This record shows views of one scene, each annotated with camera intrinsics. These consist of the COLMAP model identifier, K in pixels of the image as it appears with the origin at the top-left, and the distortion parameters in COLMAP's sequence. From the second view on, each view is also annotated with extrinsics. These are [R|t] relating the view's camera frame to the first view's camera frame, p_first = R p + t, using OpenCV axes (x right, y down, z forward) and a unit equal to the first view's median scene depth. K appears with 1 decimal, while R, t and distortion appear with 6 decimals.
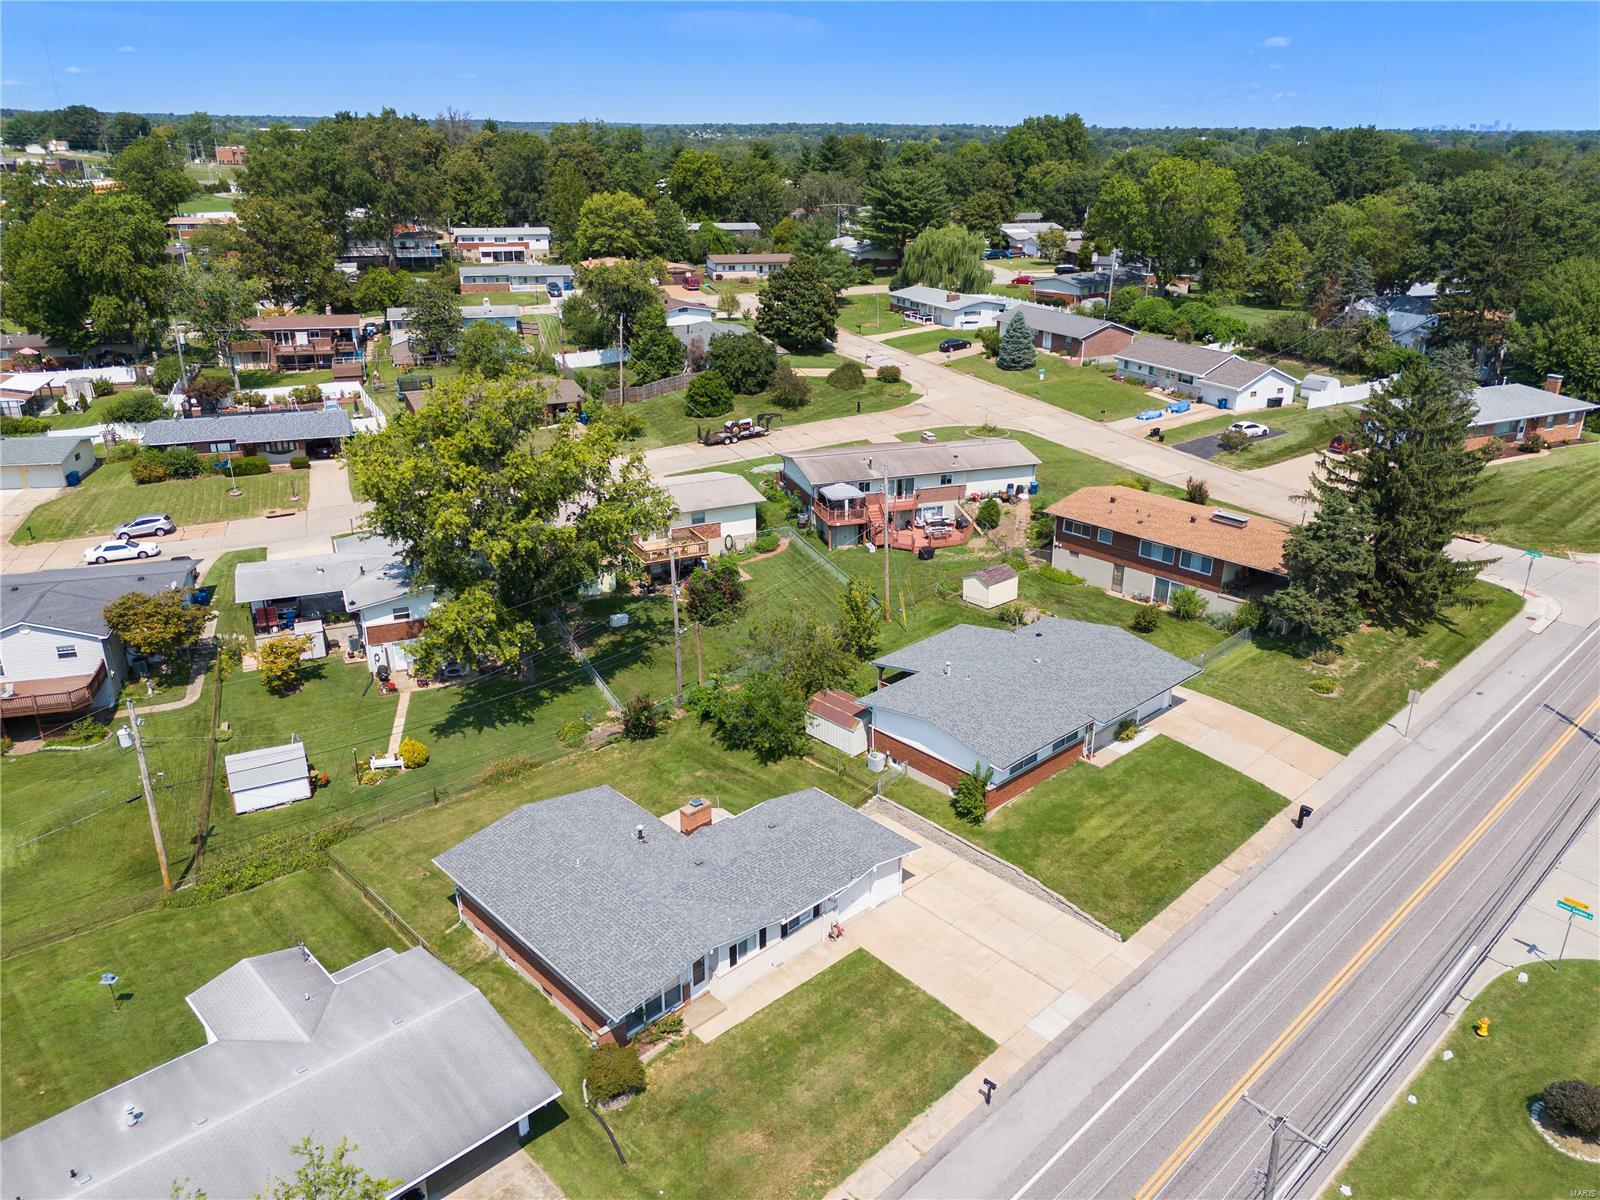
lens RADIAL K [[1173.8, 0, 808.0], [0, 1173.8, 611.0], [0, 0, 1]] dist [0.067849, -0.066691]
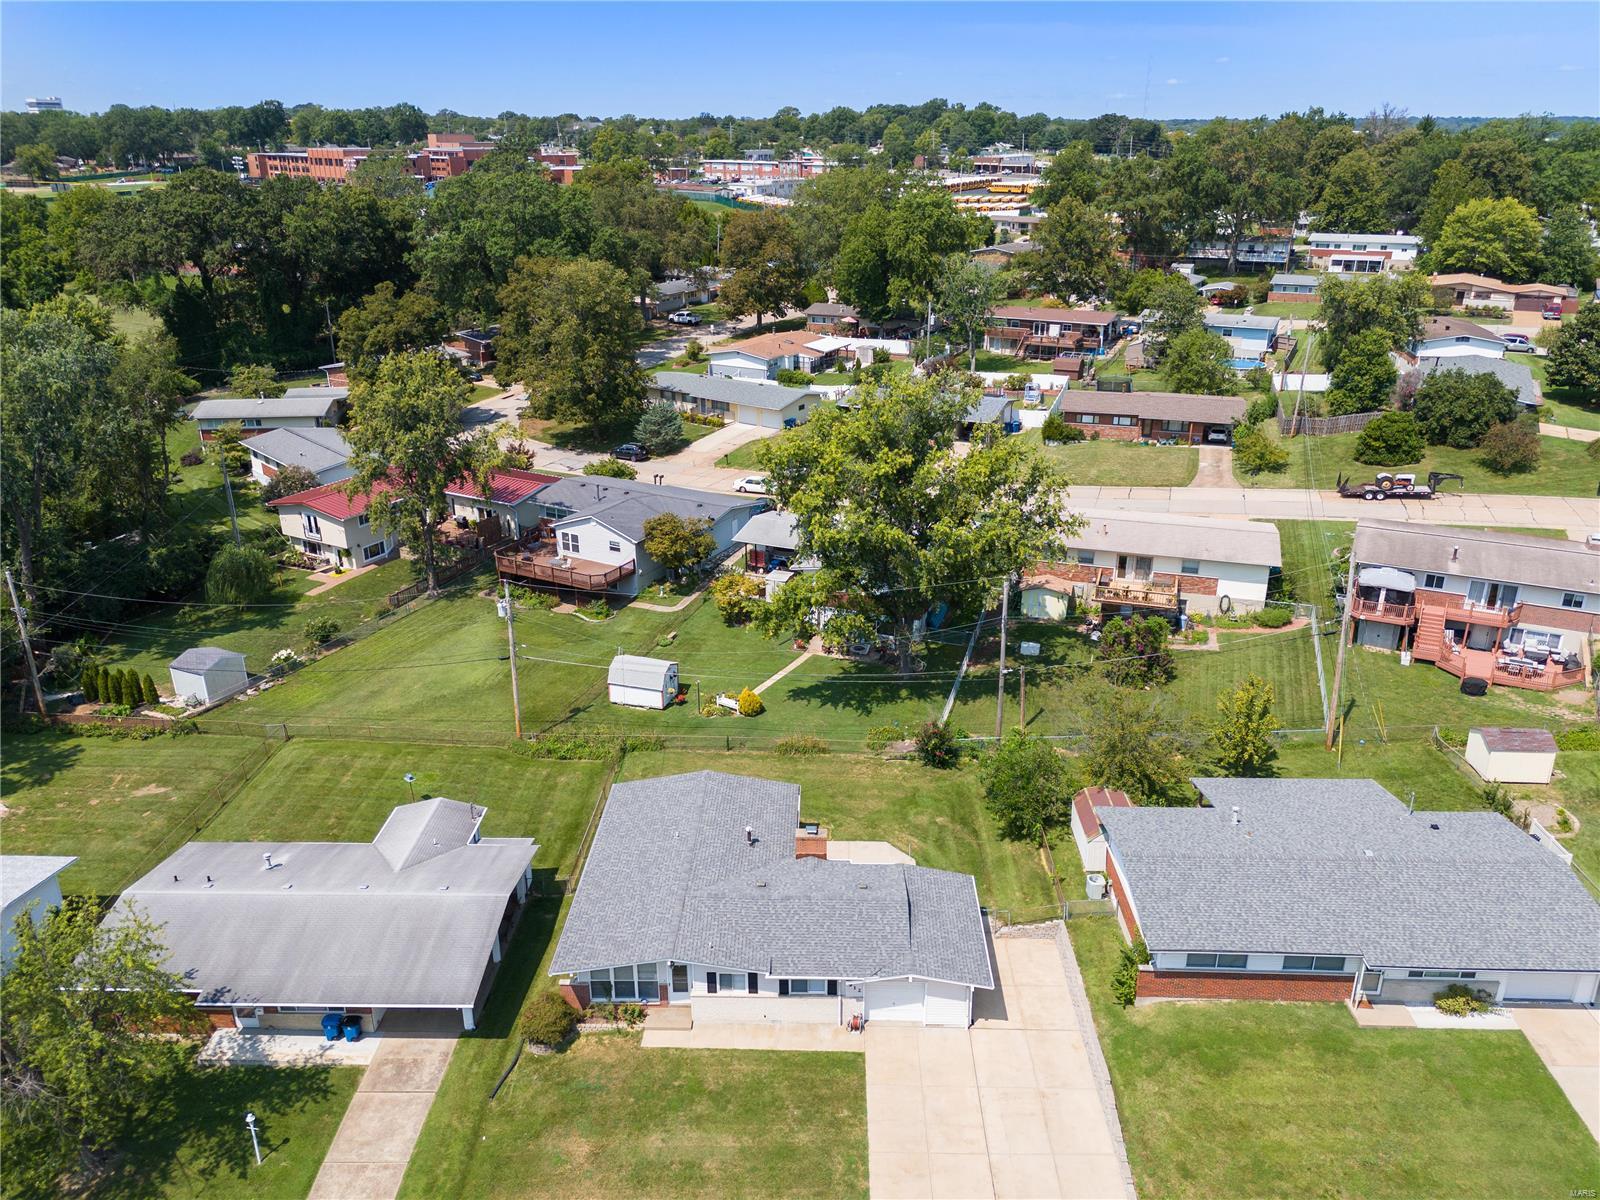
lens RADIAL K [[1173.8, 0, 801.7], [0, 1173.8, 612.5], [0, 0, 1]] dist [0.067849, -0.066691]
pose [[0.705231, 0.259694, -0.659704, 0.270864], [-0.260467, 0.960332, 0.099595, -0.055349], [0.659399, 0.101594, 0.744897, 0.151040]]
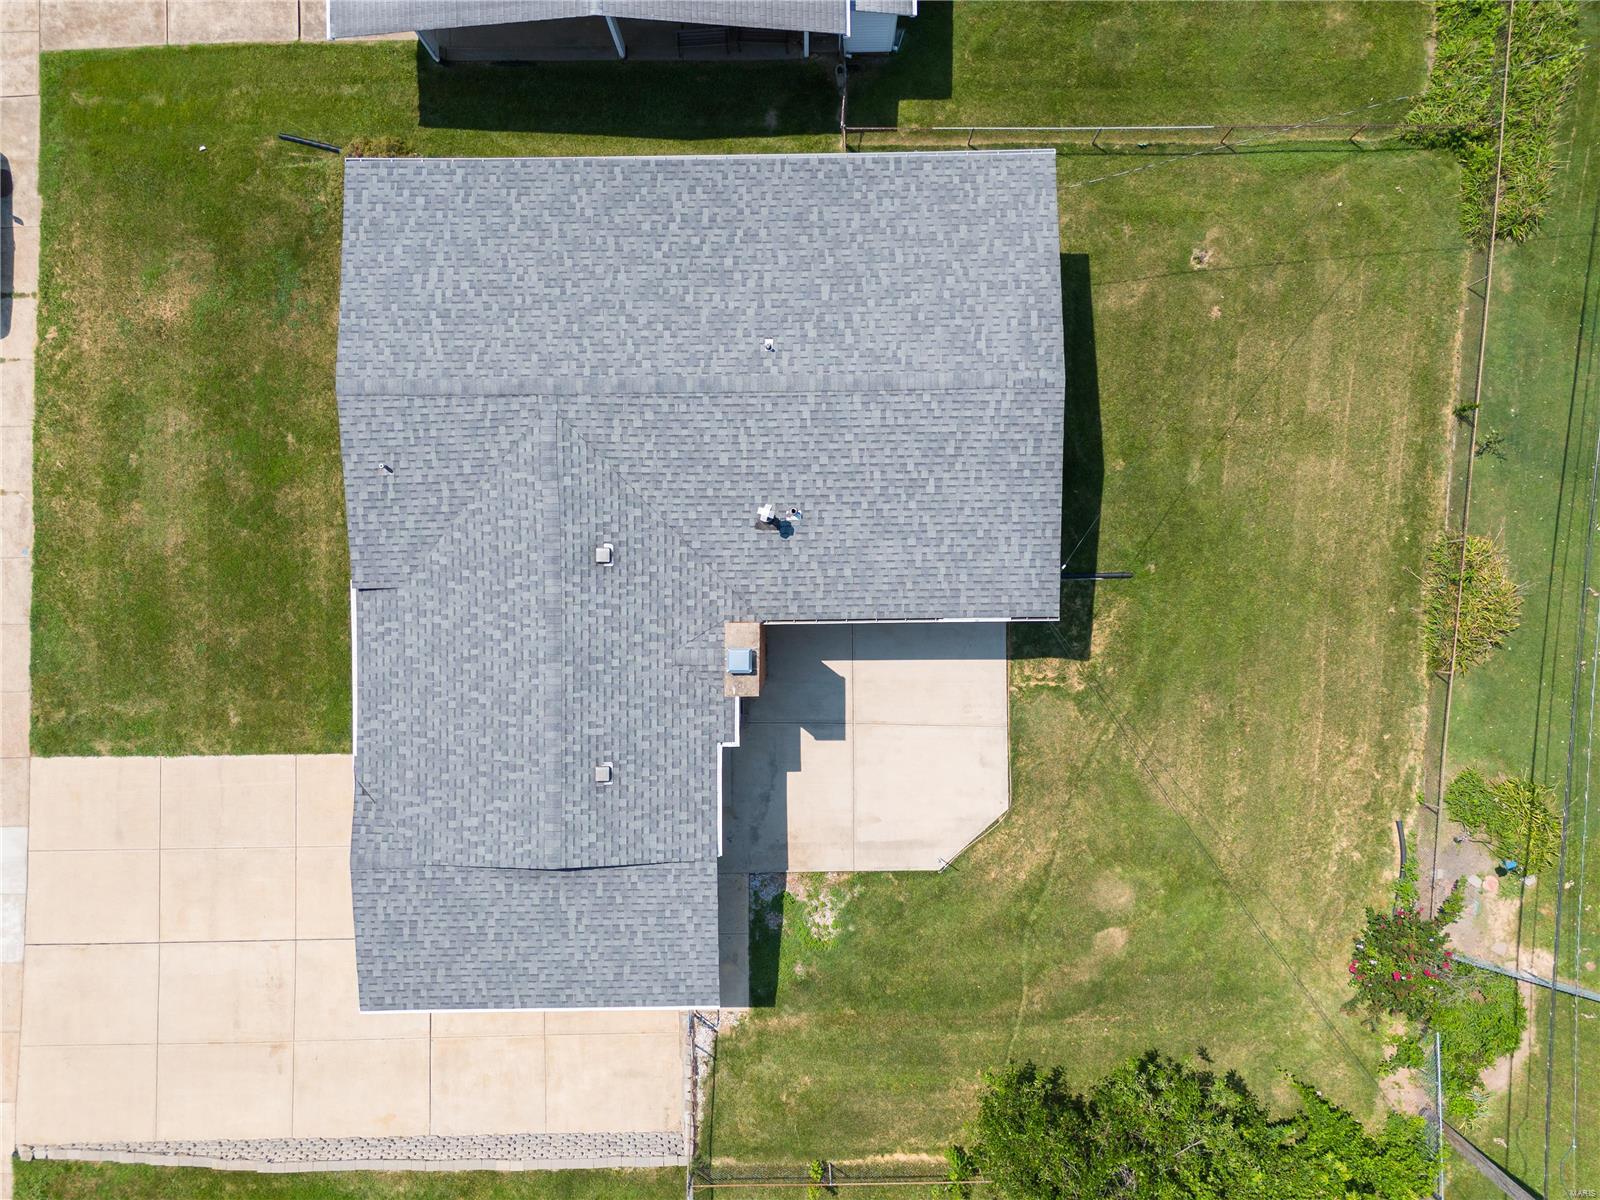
lens RADIAL K [[1173.8, 0, 799.0], [0, 1173.8, 598.4], [0, 0, 1]] dist [0.067849, -0.066691]
pose [[-0.684298, 0.729201, -0.001386, -0.069771], [-0.274567, -0.255898, 0.926892, -0.118309], [0.675536, 0.634651, 0.375325, 0.477260]]
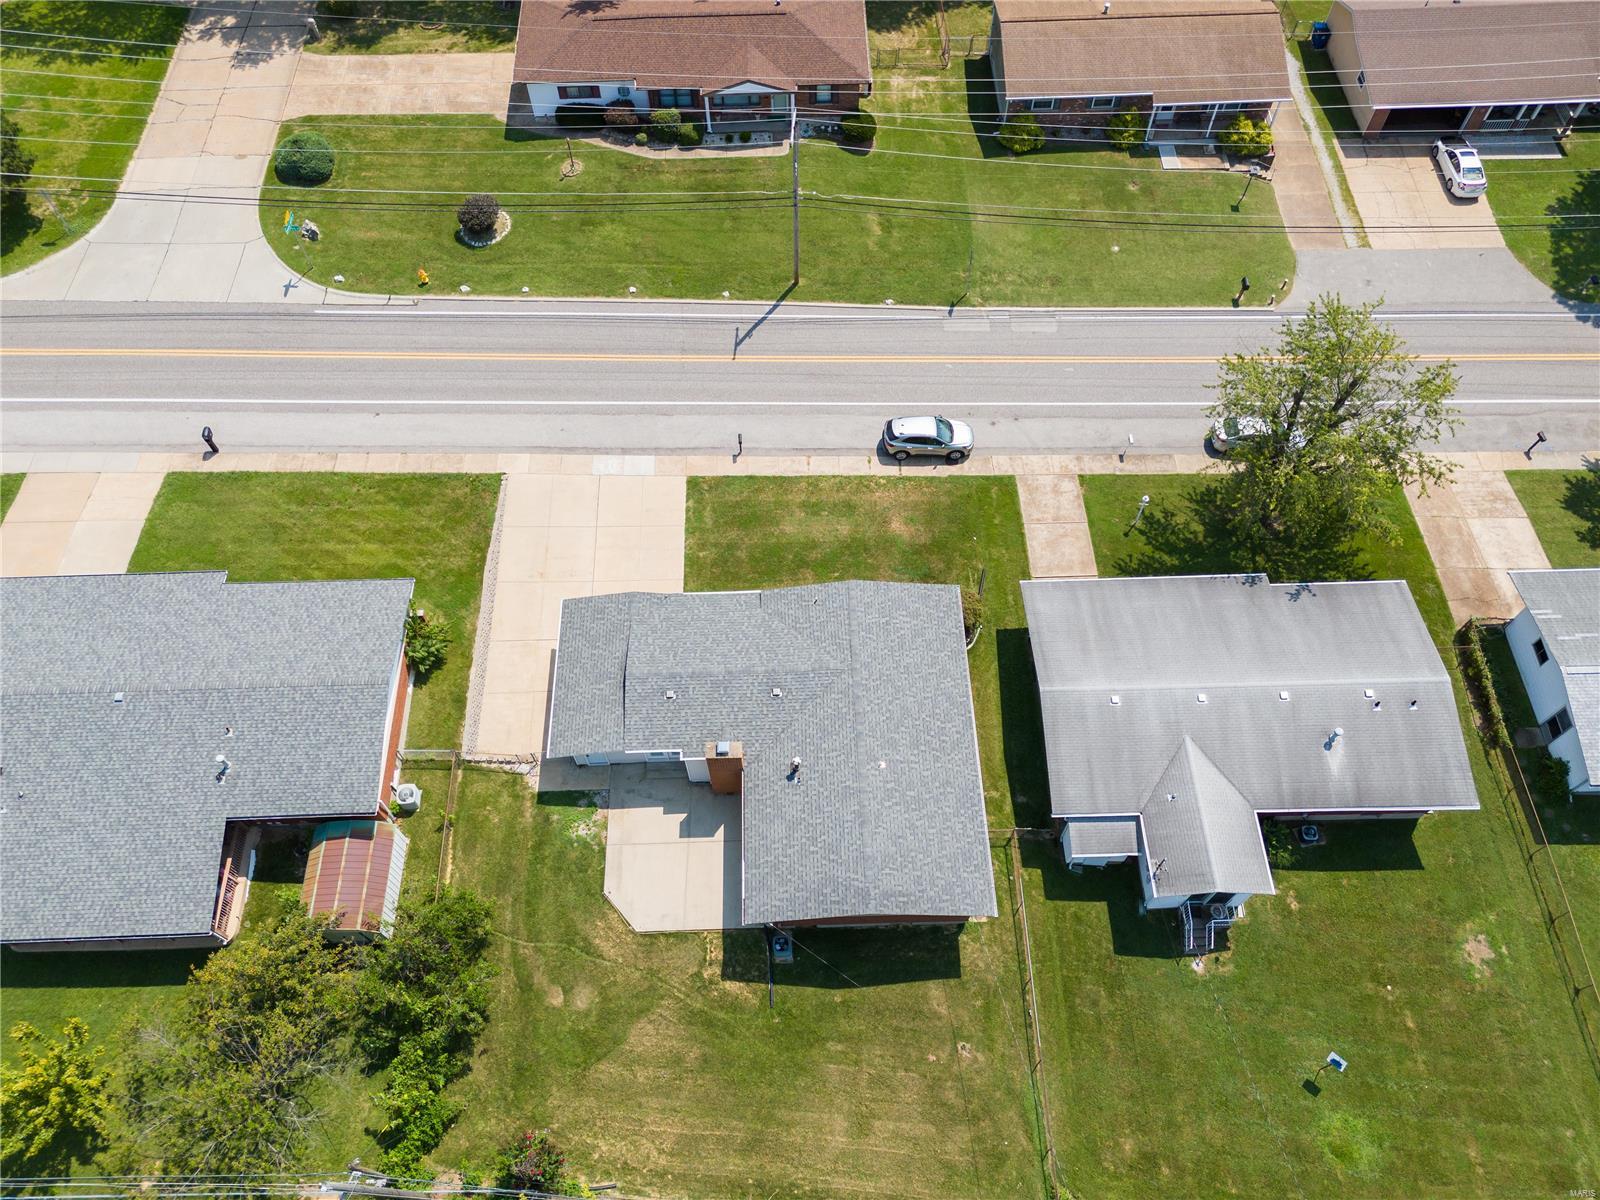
lens RADIAL K [[1173.8, 0, 804.2], [0, 1173.8, 595.3], [0, 0, 1]] dist [0.067849, -0.066691]
pose [[-0.740718, -0.581635, 0.336210, -0.198859], [0.256960, 0.217112, 0.941719, -0.350543], [-0.620732, 0.783940, -0.011362, 0.500965]]
